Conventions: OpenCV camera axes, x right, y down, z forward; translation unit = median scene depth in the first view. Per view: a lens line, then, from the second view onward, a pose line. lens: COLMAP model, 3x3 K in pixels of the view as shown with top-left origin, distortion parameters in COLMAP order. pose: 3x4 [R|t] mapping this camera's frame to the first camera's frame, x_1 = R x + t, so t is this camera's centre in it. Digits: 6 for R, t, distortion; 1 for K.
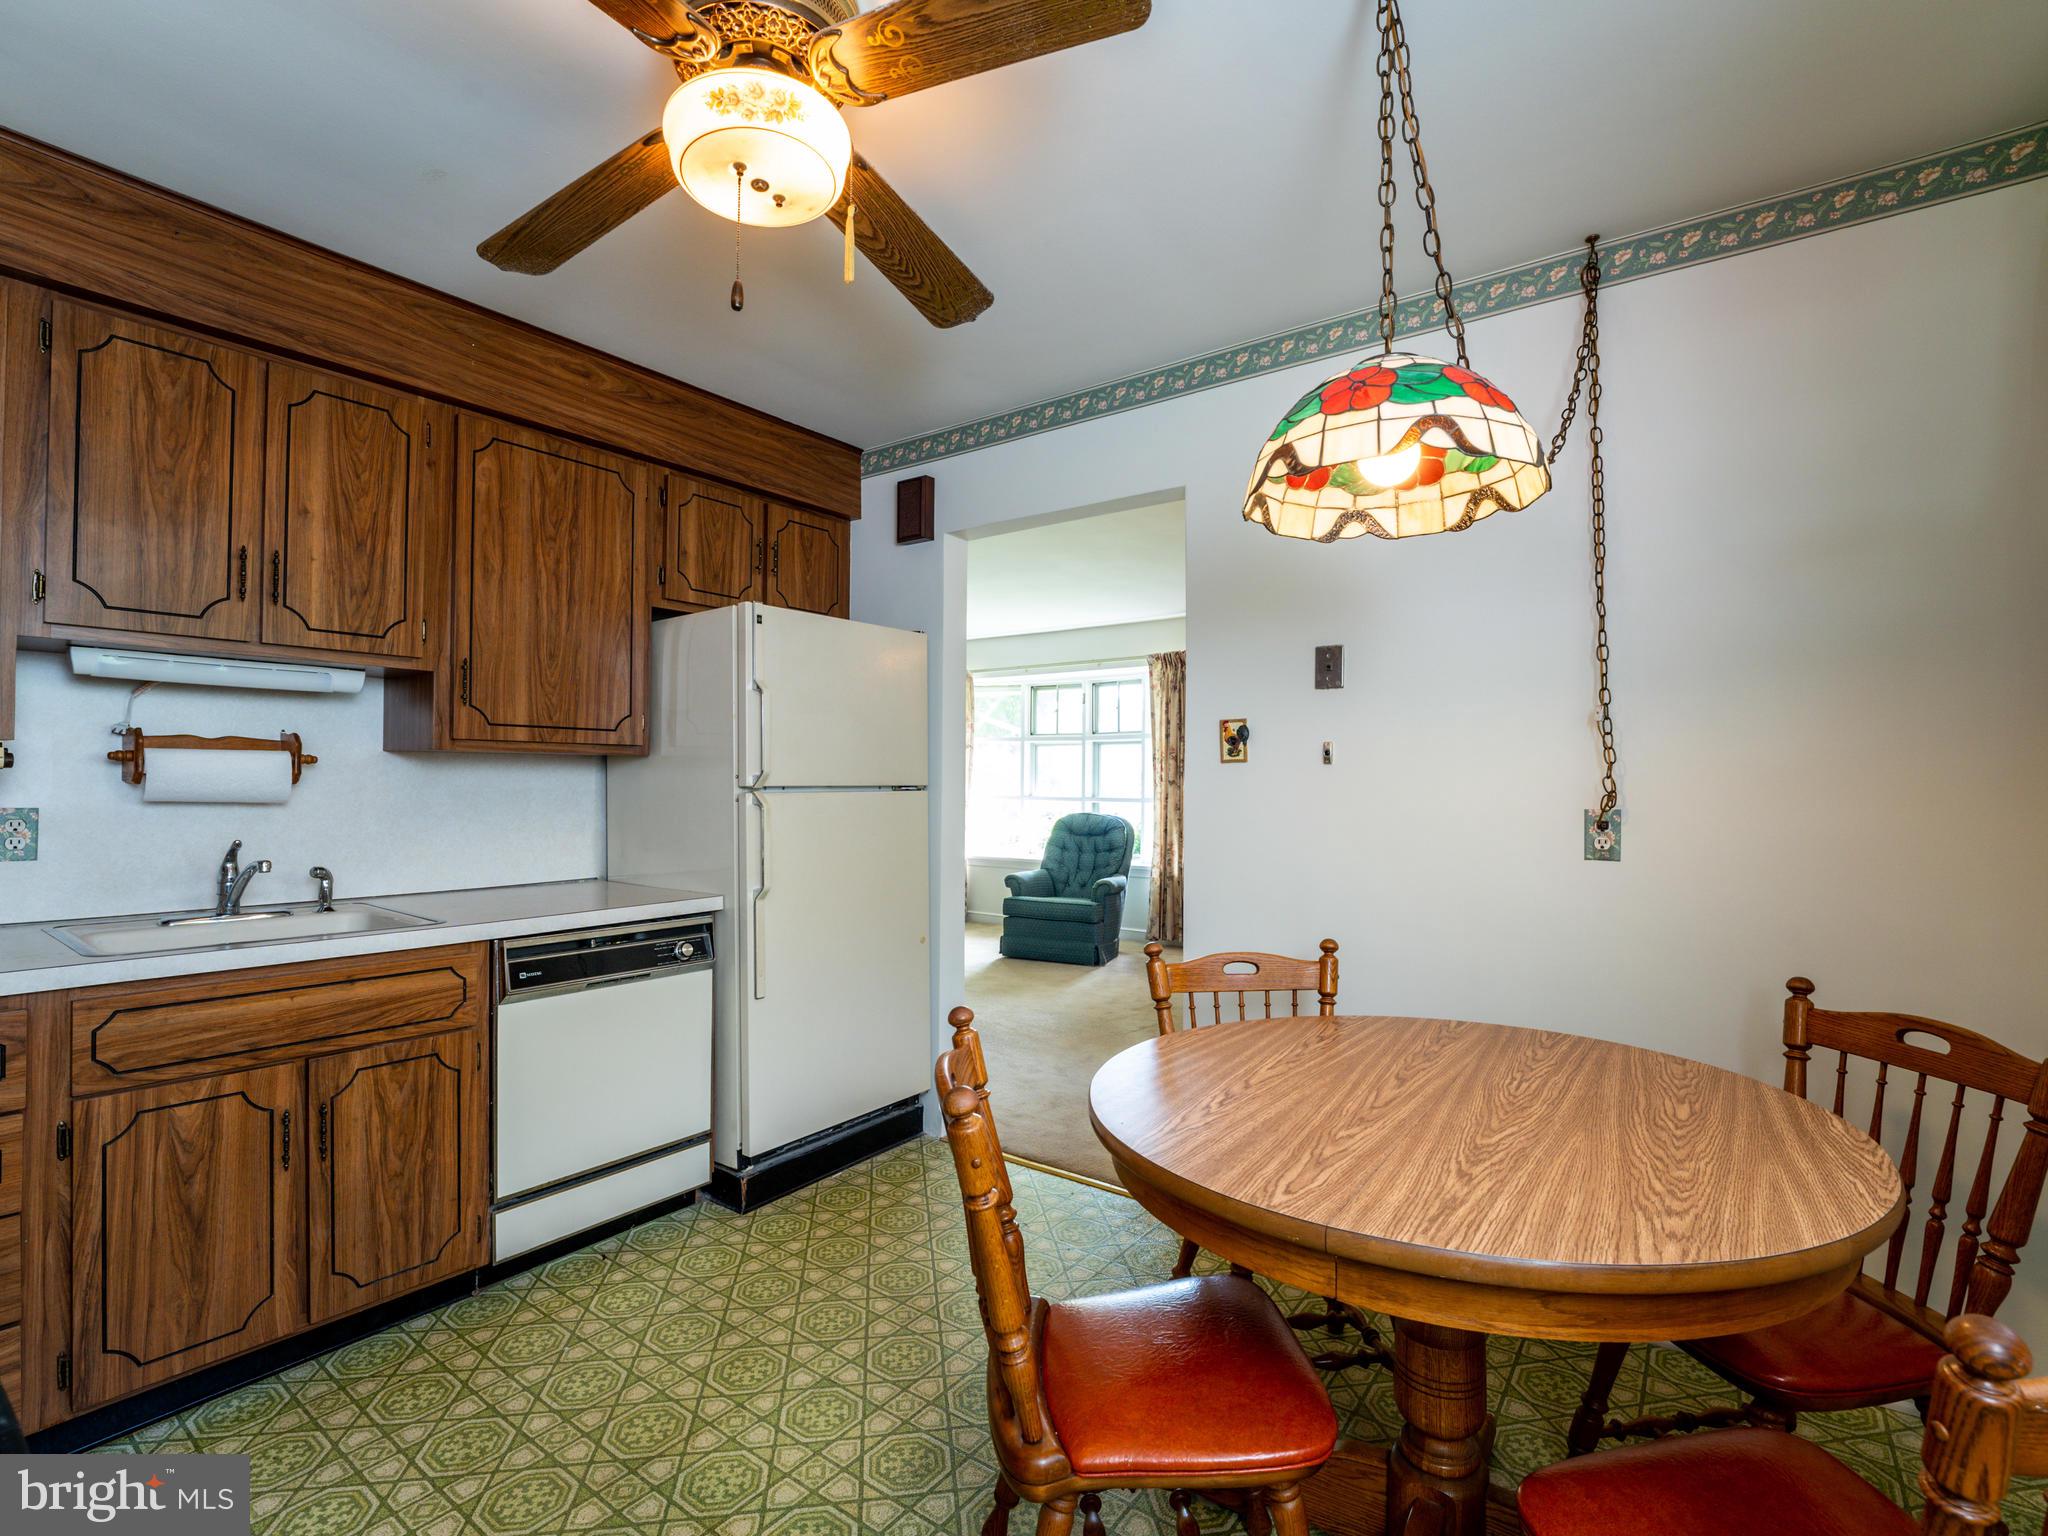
lens RADIAL K [[952.1, 0, 1021.9], [0, 952.1, 777.7], [0, 0, 1]] dist [-0.028936, 0.001849]
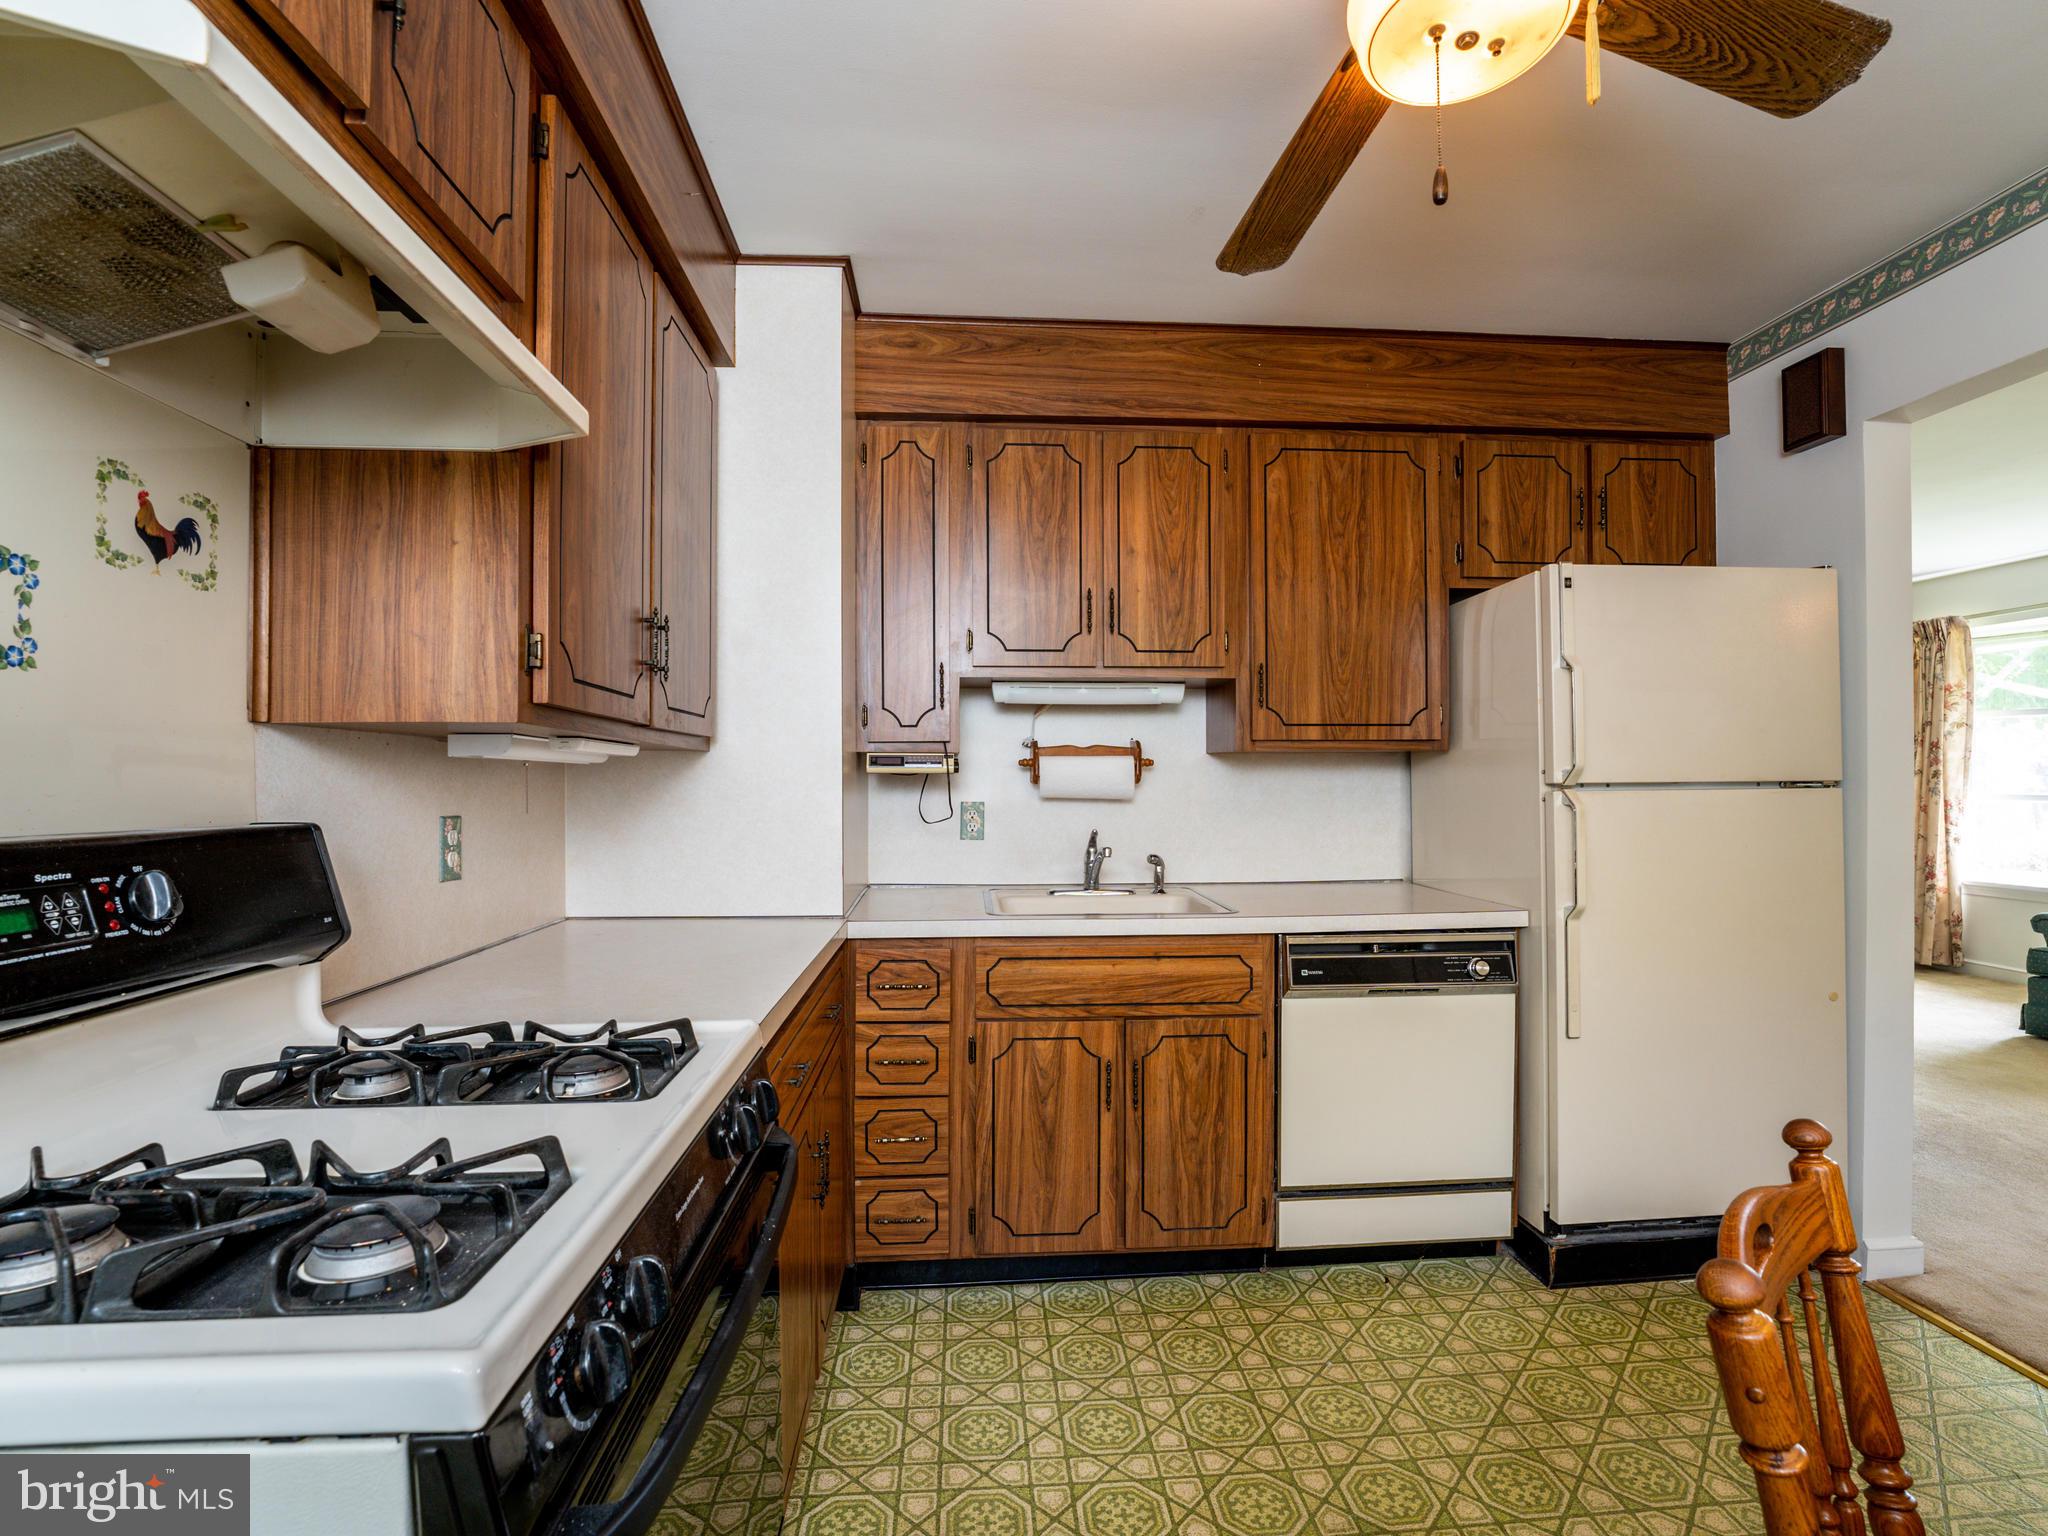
lens RADIAL K [[952.1, 0, 1021.9], [0, 952.1, 777.7], [0, 0, 1]] dist [-0.028936, 0.001849]
pose [[0.649146, -0.009672, -0.760602, 0.043969], [0.011315, 0.999931, -0.003058, 0.001454], [0.760579, -0.006621, 0.649211, 0.107593]]
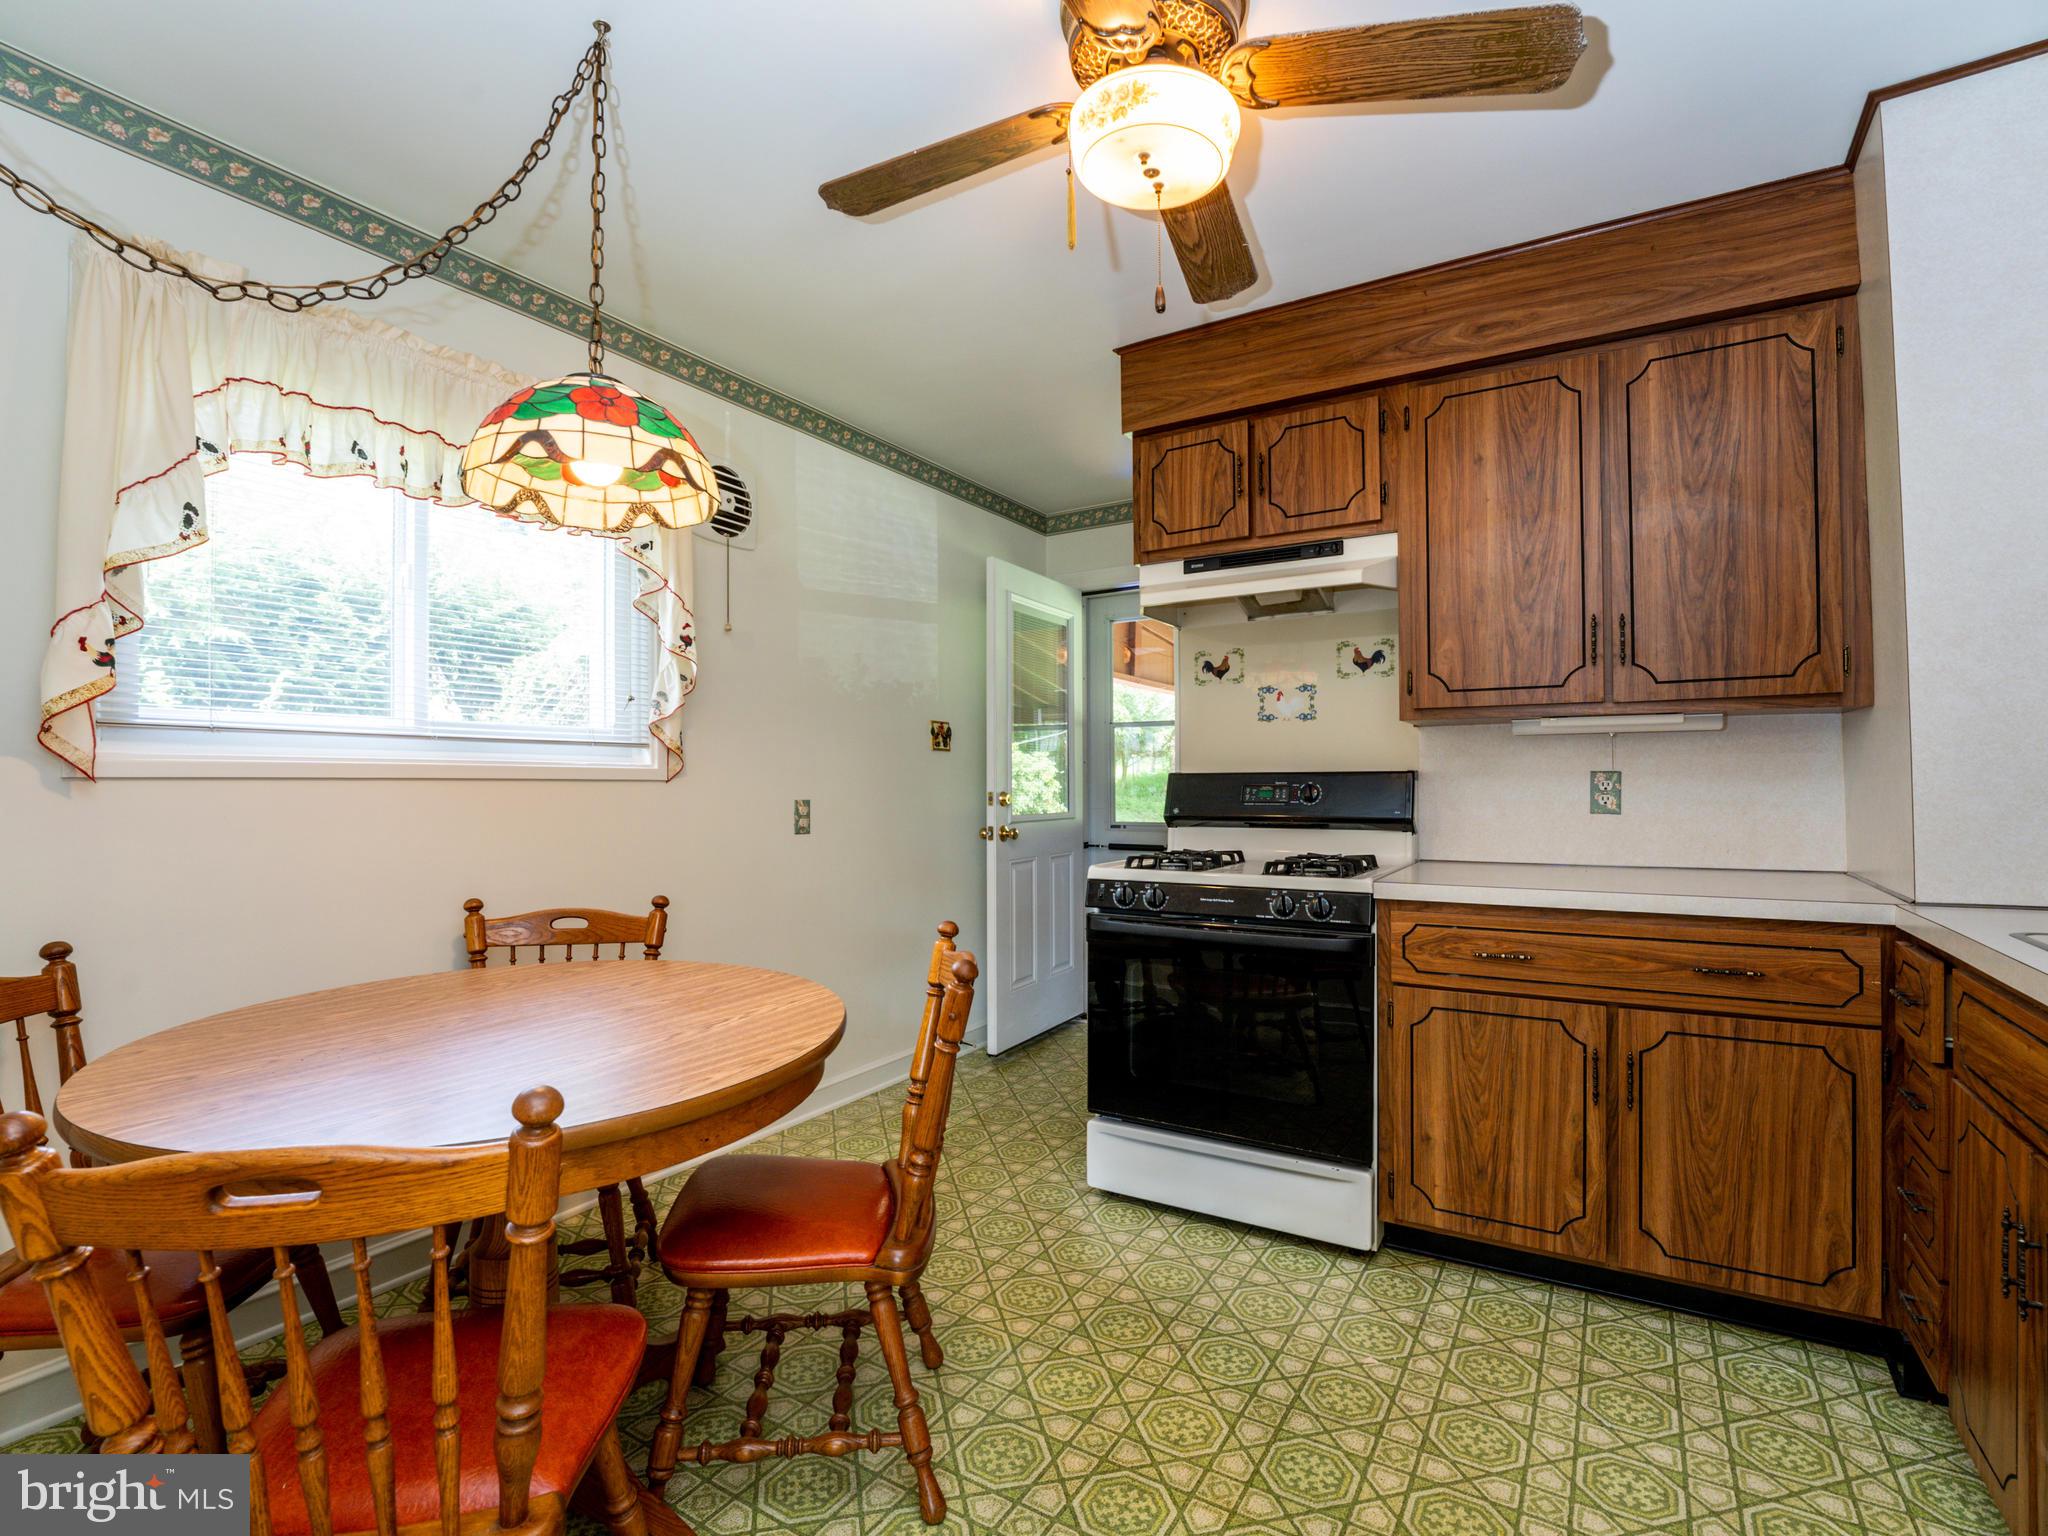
lens RADIAL K [[975.2, 0, 1024.4], [0, 975.2, 790.4], [0, 0, 1]] dist [-0.029264, 0.000516]
pose [[-0.996987, -0.004588, -0.077432, -0.025907], [-0.004231, 0.999980, -0.004770, 0.049502], [0.077453, -0.004428, -0.996986, 1.216839]]
